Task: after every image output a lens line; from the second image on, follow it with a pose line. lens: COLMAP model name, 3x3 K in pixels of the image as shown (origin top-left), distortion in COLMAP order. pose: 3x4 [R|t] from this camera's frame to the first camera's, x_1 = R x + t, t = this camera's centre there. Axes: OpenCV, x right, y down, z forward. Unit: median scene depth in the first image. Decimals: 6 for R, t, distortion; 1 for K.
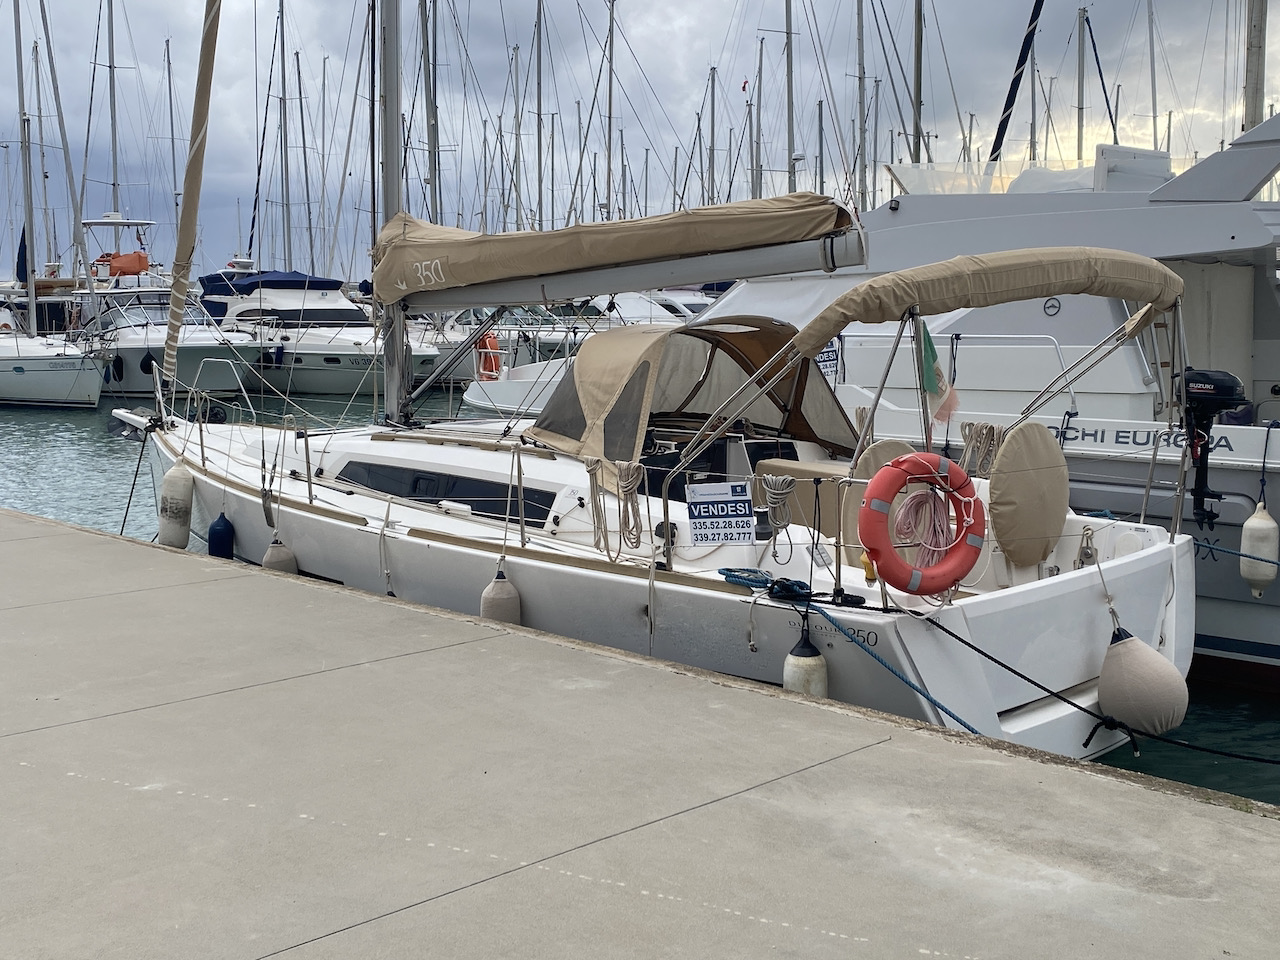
lens RADIAL K [[1533.1, 0, 640.0], [0, 1533.1, 480.0], [0, 0, 1]] dist [0.142899, -0.401939]
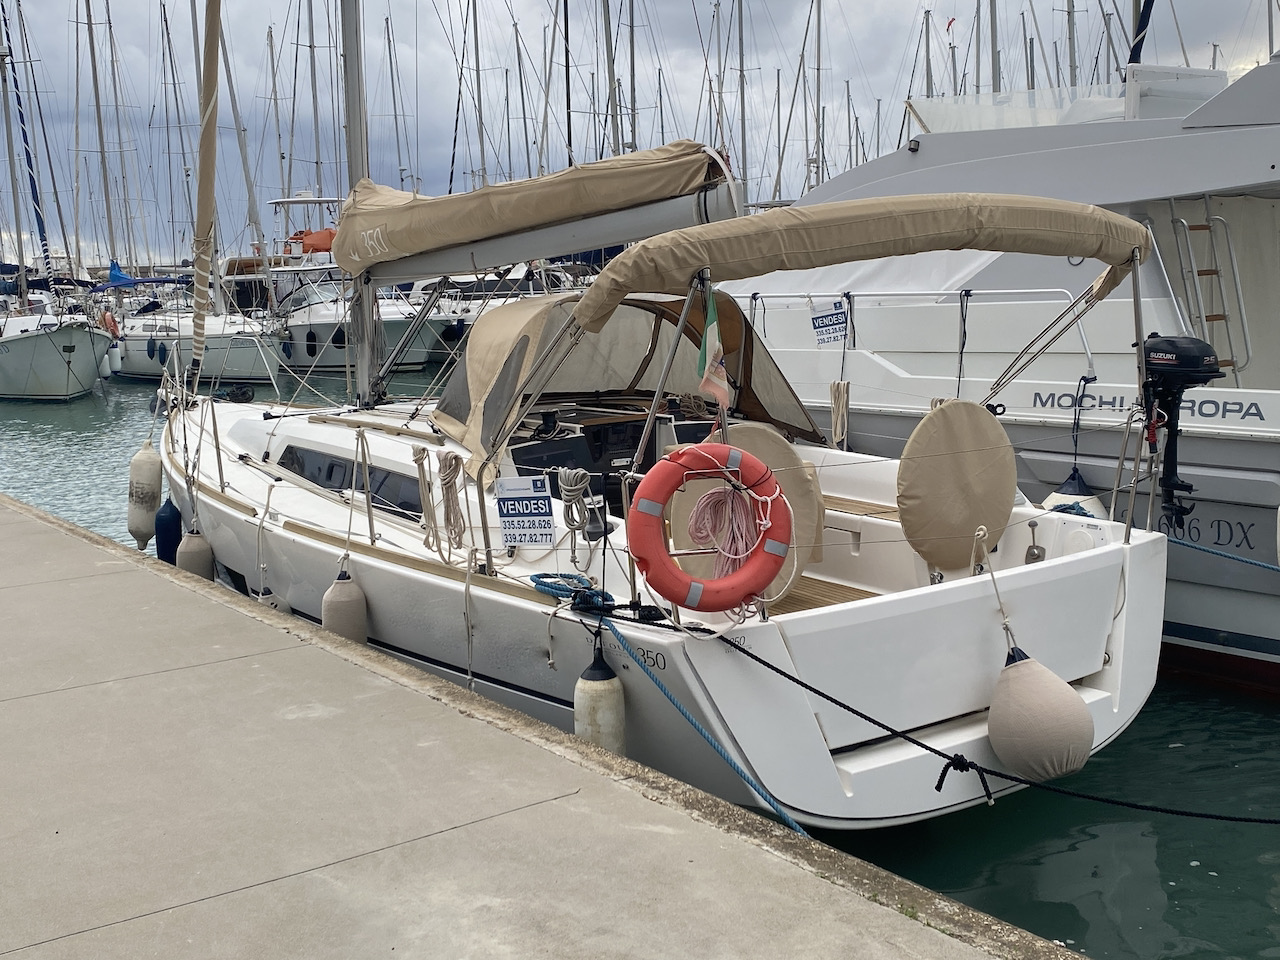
lens RADIAL K [[1533.1, 0, 640.0], [0, 1533.1, 480.0], [0, 0, 1]] dist [0.142899, -0.401939]
pose [[0.986417, -0.000350, -0.164257, 0.231082], [0.003934, 0.999761, 0.021500, -0.013043], [0.164210, -0.021854, 0.986183, 0.132867]]
